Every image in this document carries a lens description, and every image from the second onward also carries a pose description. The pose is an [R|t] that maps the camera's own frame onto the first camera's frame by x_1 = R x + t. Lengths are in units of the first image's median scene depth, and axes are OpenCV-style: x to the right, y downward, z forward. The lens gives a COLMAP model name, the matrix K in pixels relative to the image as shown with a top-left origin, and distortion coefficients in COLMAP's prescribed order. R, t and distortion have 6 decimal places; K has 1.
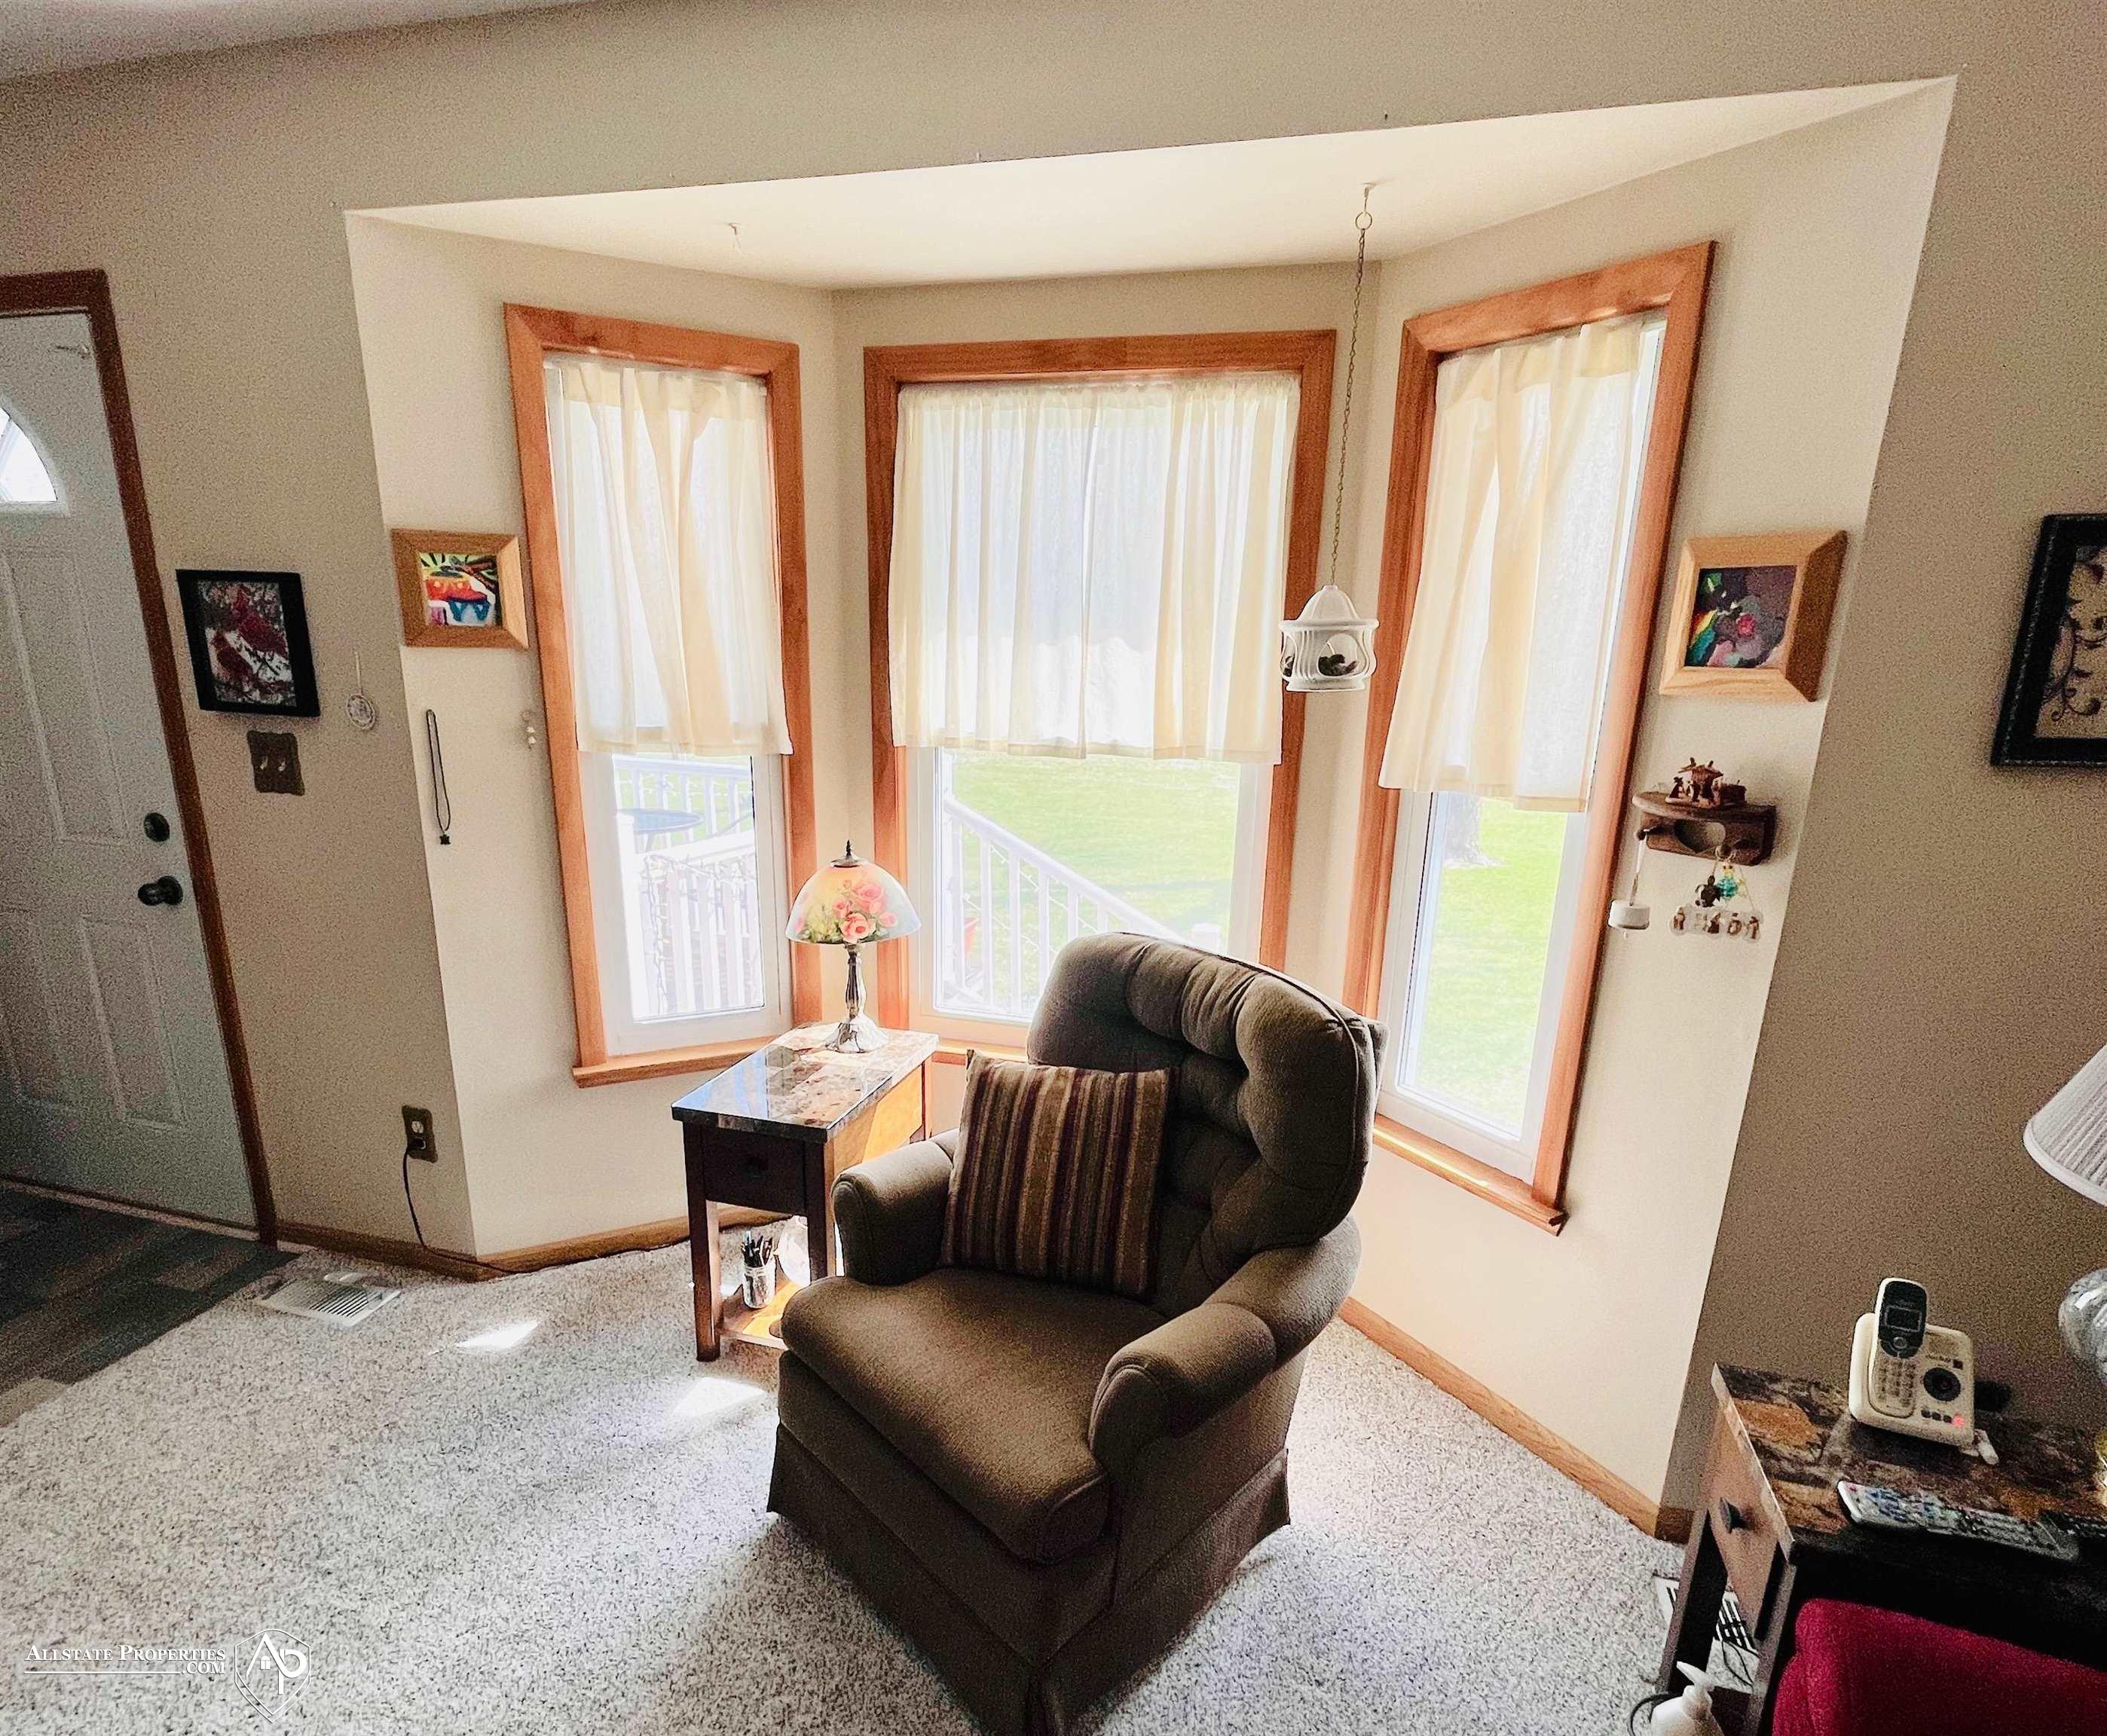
lens RADIAL K [[1140.6, 0, 1058.0], [0, 1140.6, 963.6], [0, 0, 1]] dist [-0.000428, -0.000225]
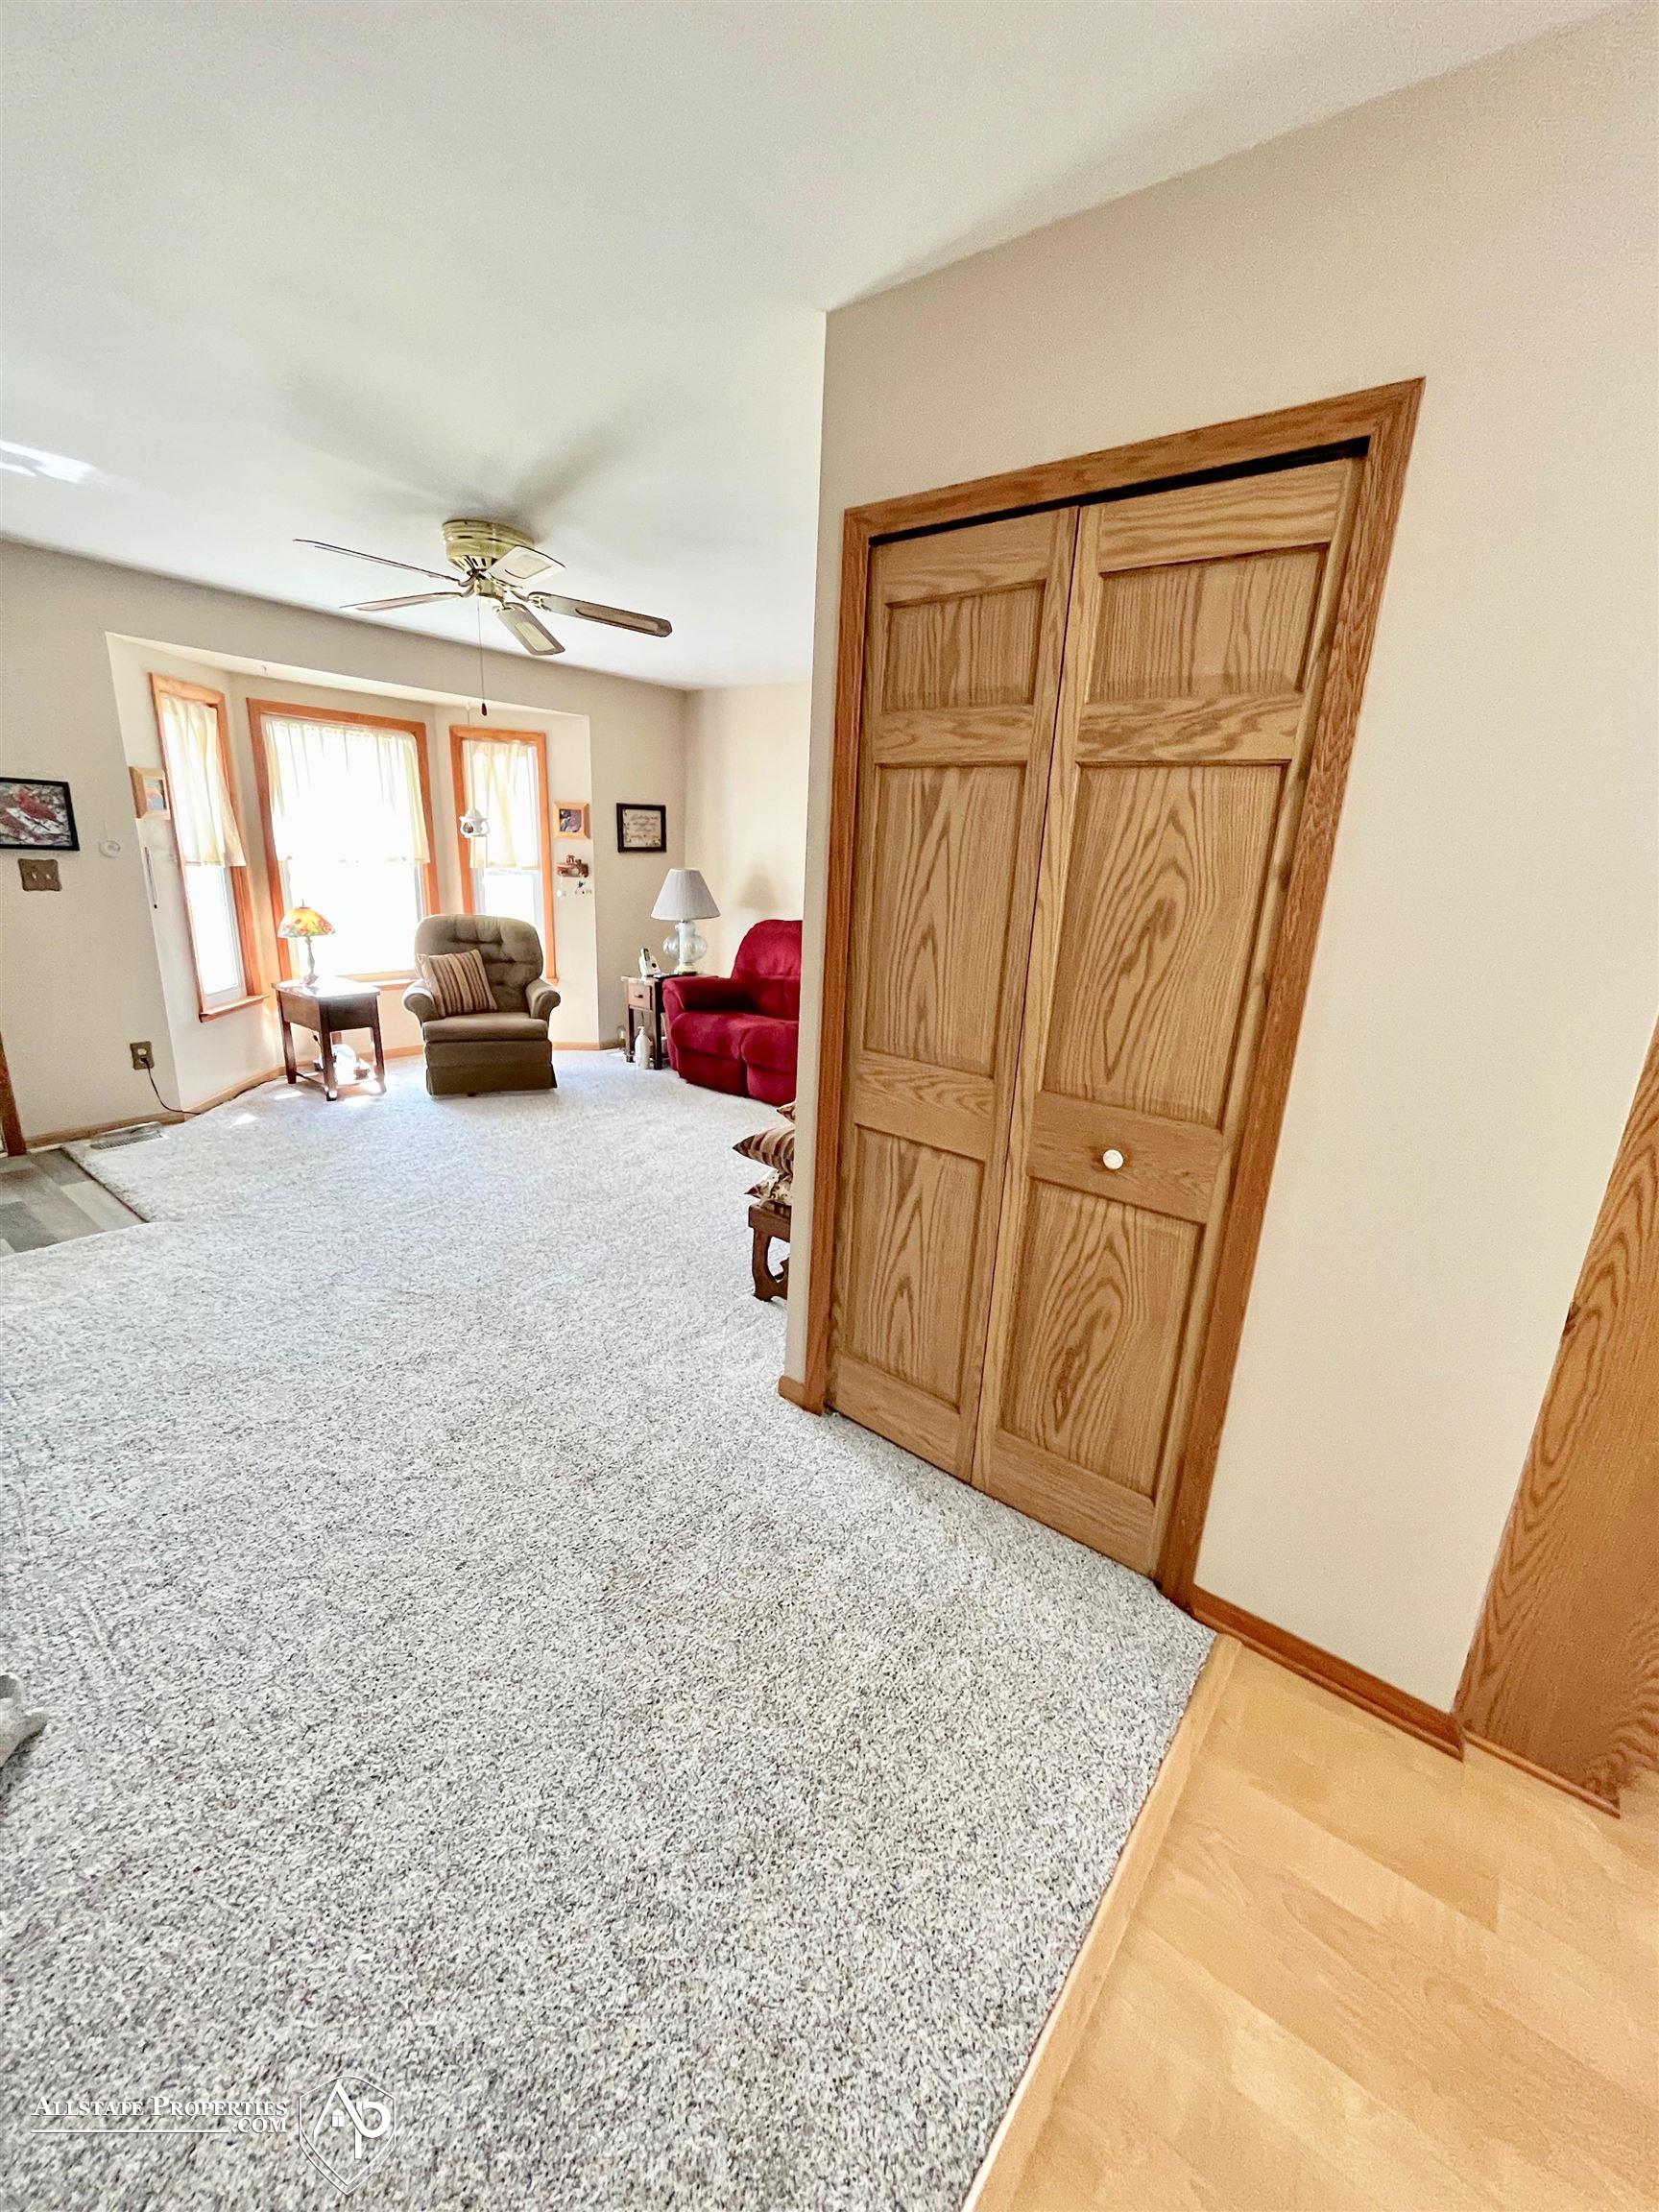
lens RADIAL K [[893.8, 0, 831.0], [0, 893.8, 1106.7], [0, 0, 1]] dist [-0.003527, 0.000605]
pose [[0.374106, -0.267165, 0.888070, -1.719557], [0.219021, 0.955969, 0.195327, 0.216292], [-0.901152, 0.121433, 0.416149, -0.873937]]
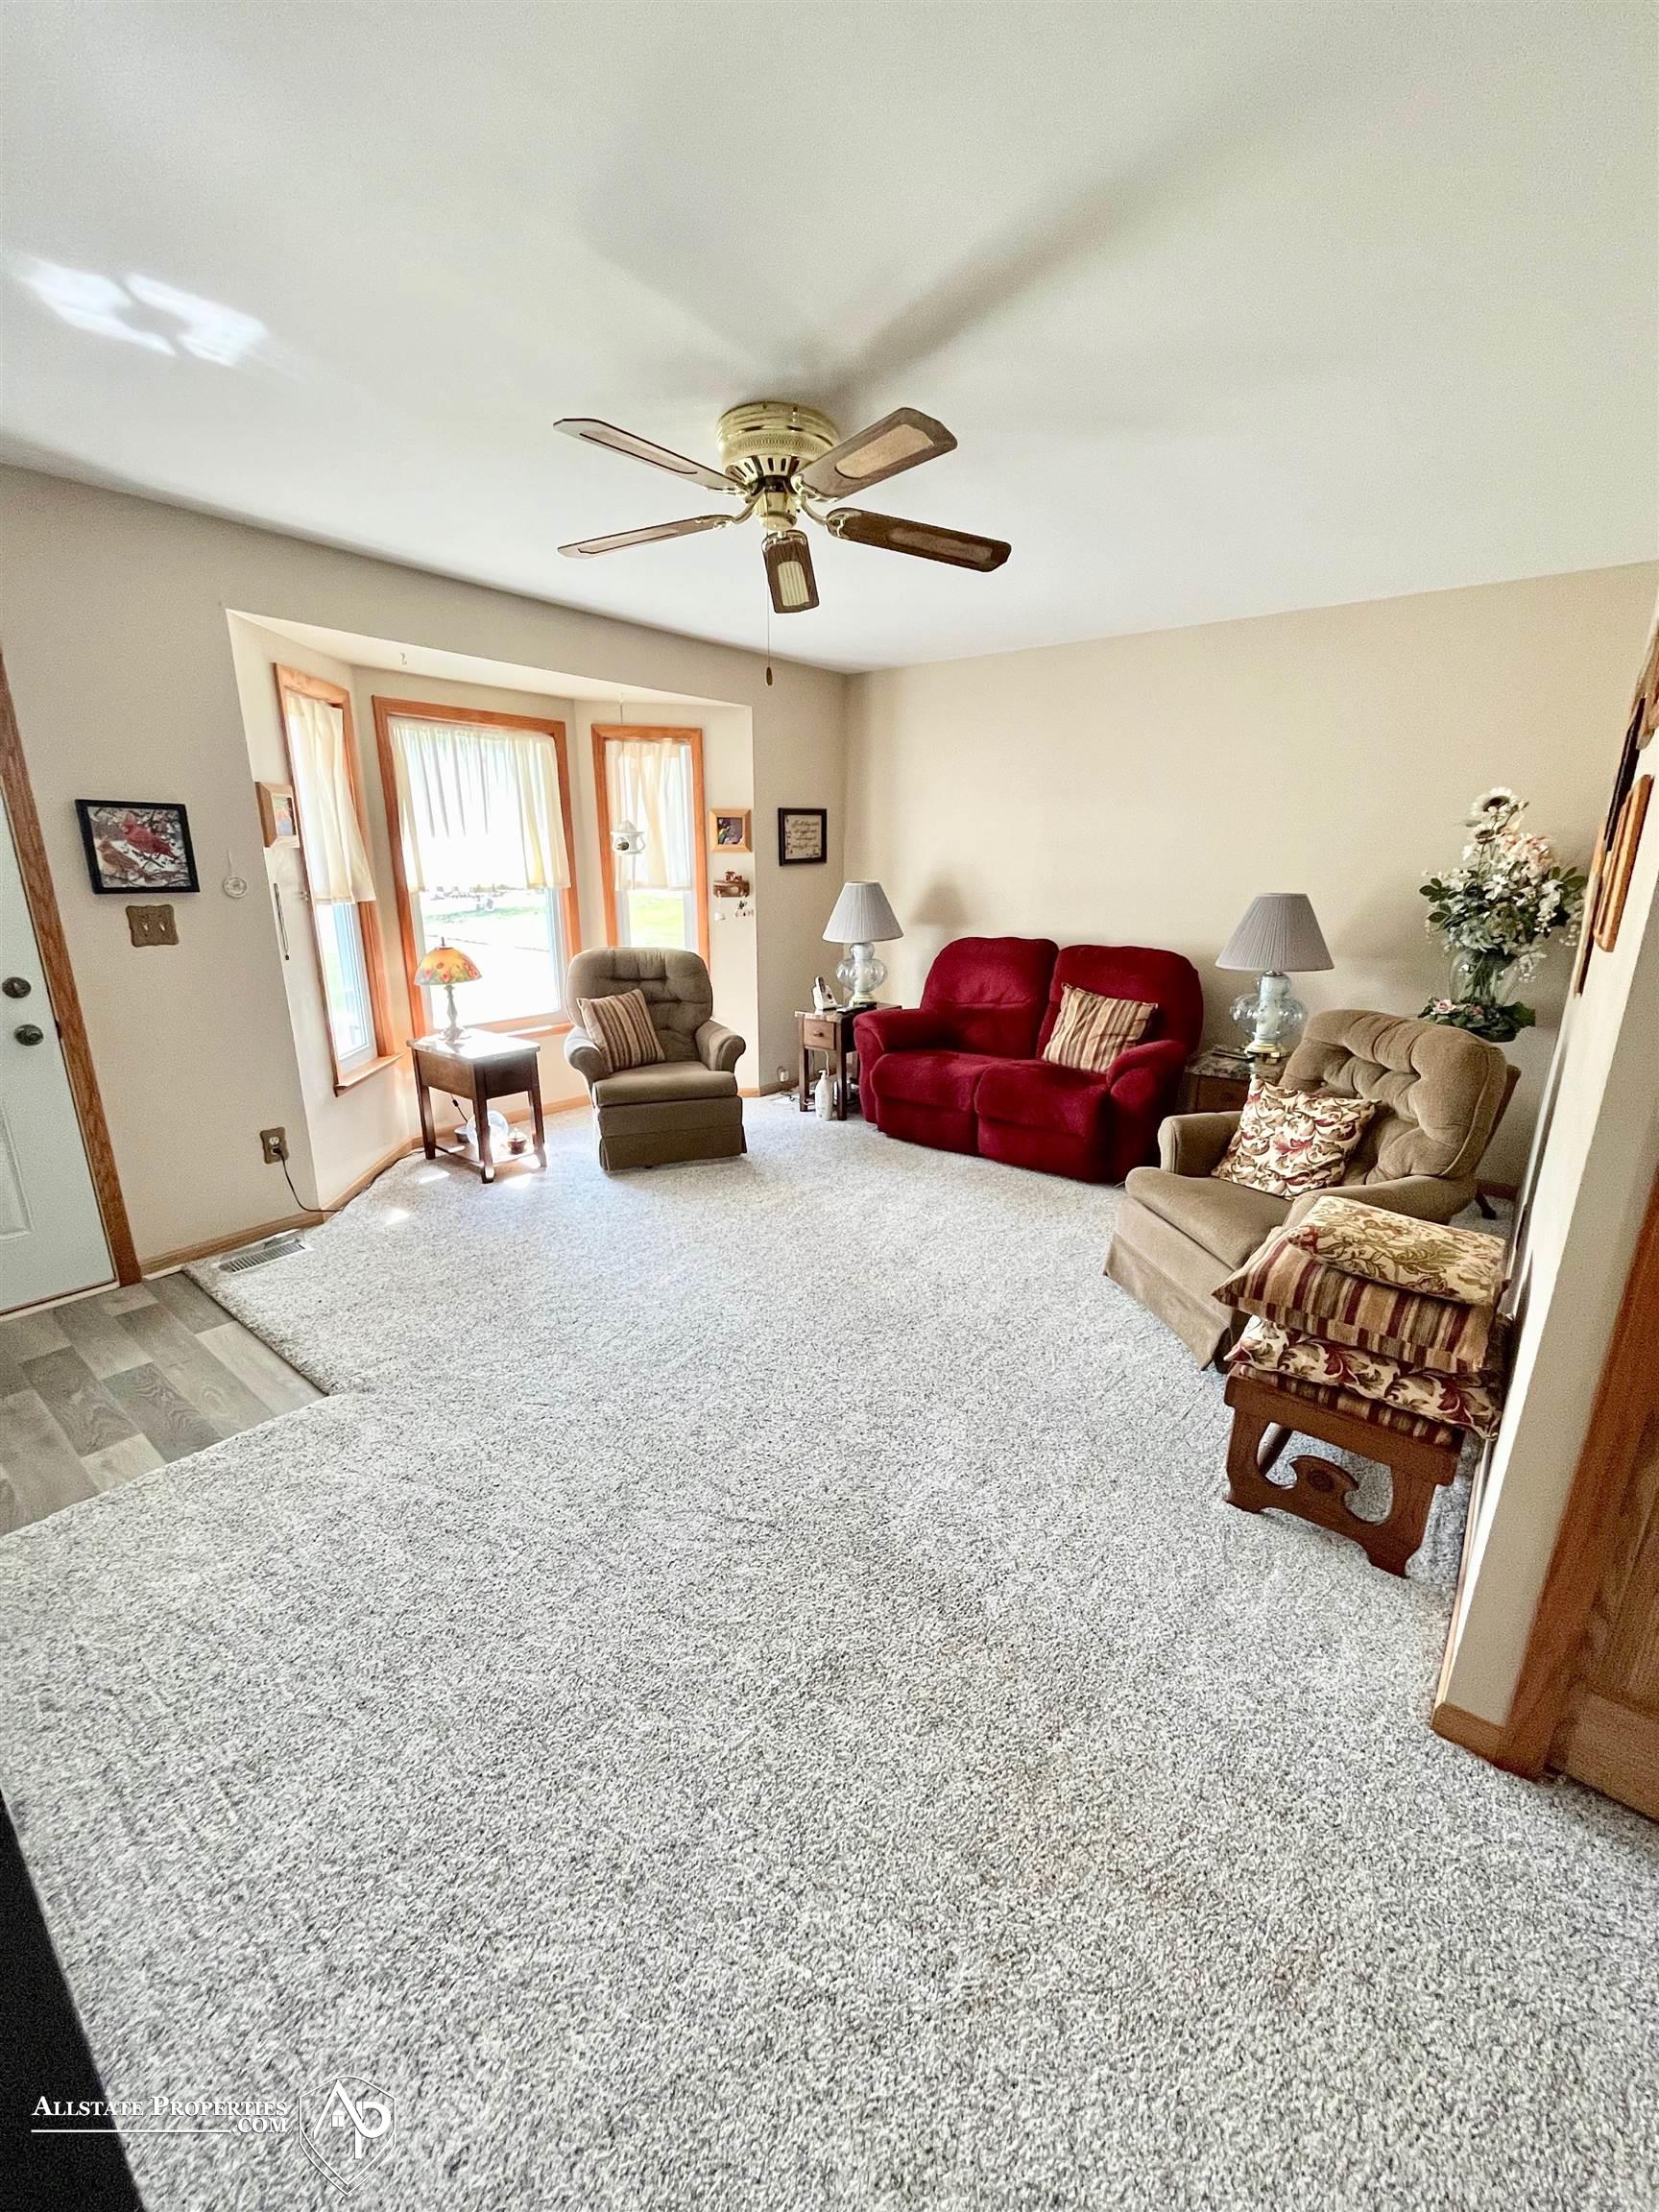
lens RADIAL K [[893.8, 0, 830.3], [0, 893.8, 1105.6], [0, 0, 1]] dist [-0.003527, 0.000605]
pose [[0.384738, -0.275053, 0.881092, -1.515474], [0.256993, 0.948744, 0.183954, 0.070941], [-0.886528, 0.155660, 0.435704, -0.311123]]
